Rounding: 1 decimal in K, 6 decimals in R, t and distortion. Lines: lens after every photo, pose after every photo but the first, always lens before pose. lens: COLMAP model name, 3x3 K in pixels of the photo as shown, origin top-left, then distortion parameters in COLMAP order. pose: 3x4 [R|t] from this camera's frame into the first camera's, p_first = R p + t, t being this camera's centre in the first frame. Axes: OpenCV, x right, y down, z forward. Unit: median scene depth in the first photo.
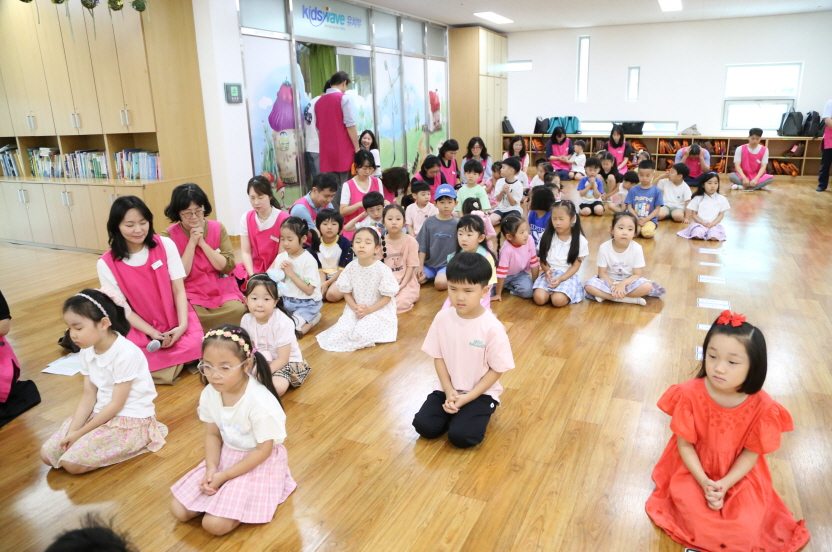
lens RADIAL K [[592.9, 0, 416.0], [0, 592.9, 276.0], [0, 0, 1]] dist [-0.116157, 0.063646]
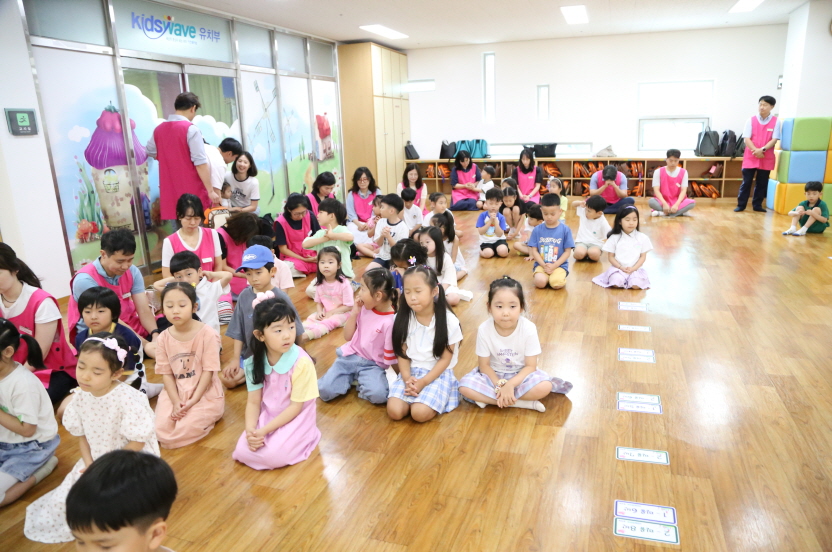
lens RADIAL K [[517.2, 0, 416.0], [0, 517.2, 276.0], [0, 0, 1]] dist [-0.119929, 0.078280]
pose [[0.996652, -0.032340, 0.075088, 0.106842], [0.032434, 0.999474, -0.000042, -0.065460], [-0.075047, 0.002478, 0.997177, 0.215183]]
